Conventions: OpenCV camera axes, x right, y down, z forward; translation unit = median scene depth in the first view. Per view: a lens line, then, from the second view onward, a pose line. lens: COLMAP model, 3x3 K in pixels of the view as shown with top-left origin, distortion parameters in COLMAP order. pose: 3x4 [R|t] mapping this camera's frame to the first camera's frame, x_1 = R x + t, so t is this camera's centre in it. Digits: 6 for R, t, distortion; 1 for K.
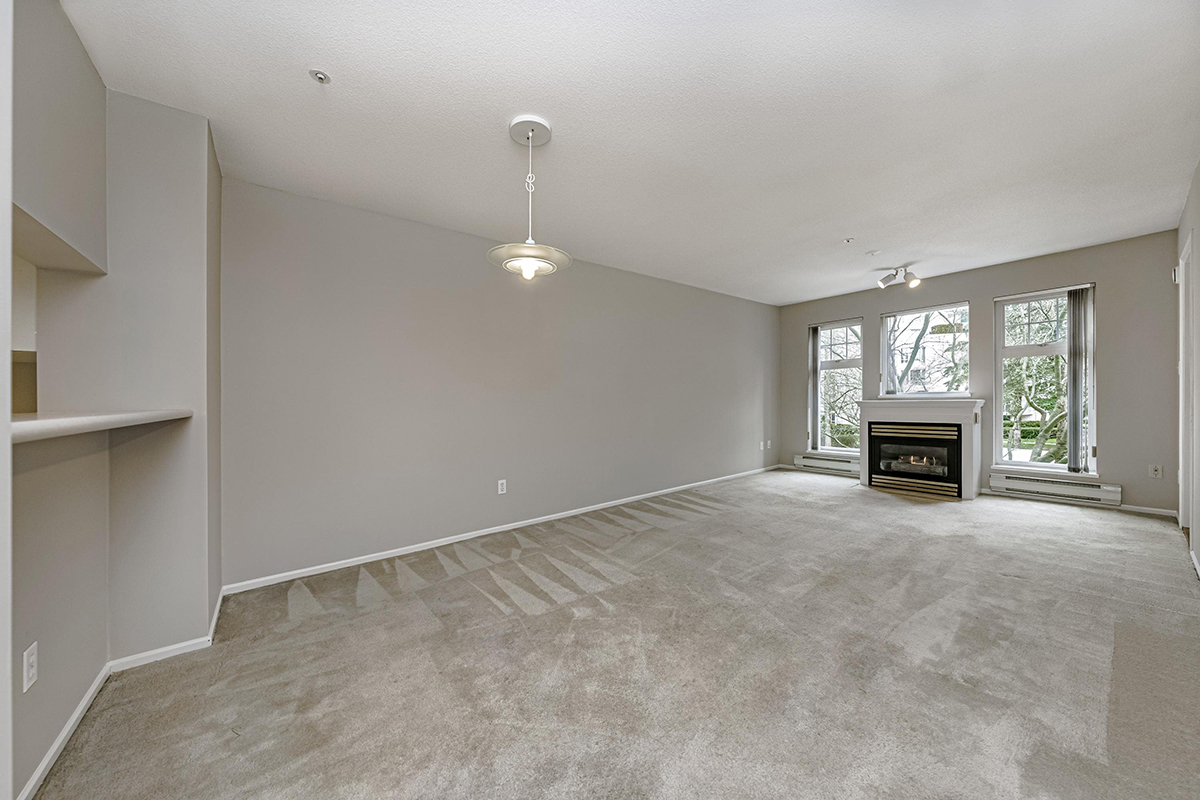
lens RADIAL K [[419.2, 0, 625.6], [0, 419.2, 403.1], [0, 0, 1]] dist [-0.000087, -0.000014]
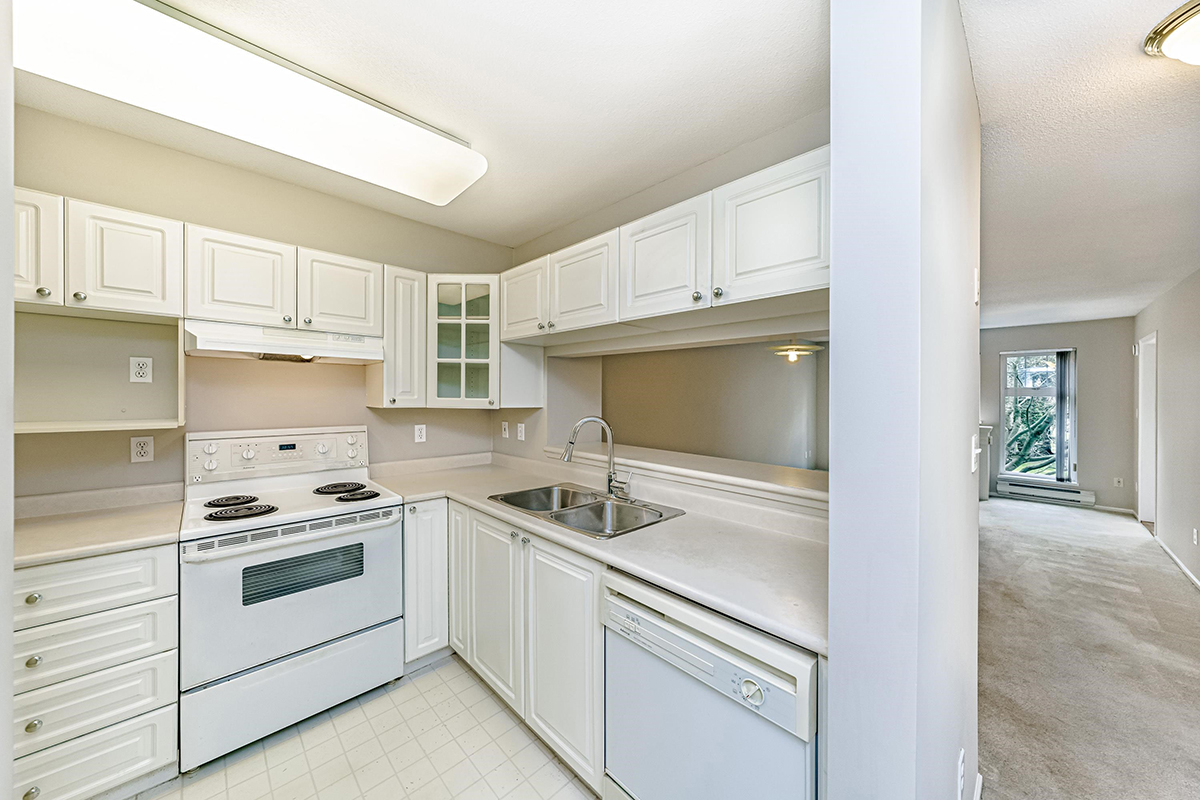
lens RADIAL K [[406.9, 0, 605.3], [0, 406.9, 397.3], [0, 0, 1]] dist [0.001150, 0.000085]
pose [[0.998333, 0.014747, 0.055799, -0.507466], [-0.014546, 0.999886, -0.004012, -0.085335], [-0.055851, 0.003193, 0.998434, -0.266694]]
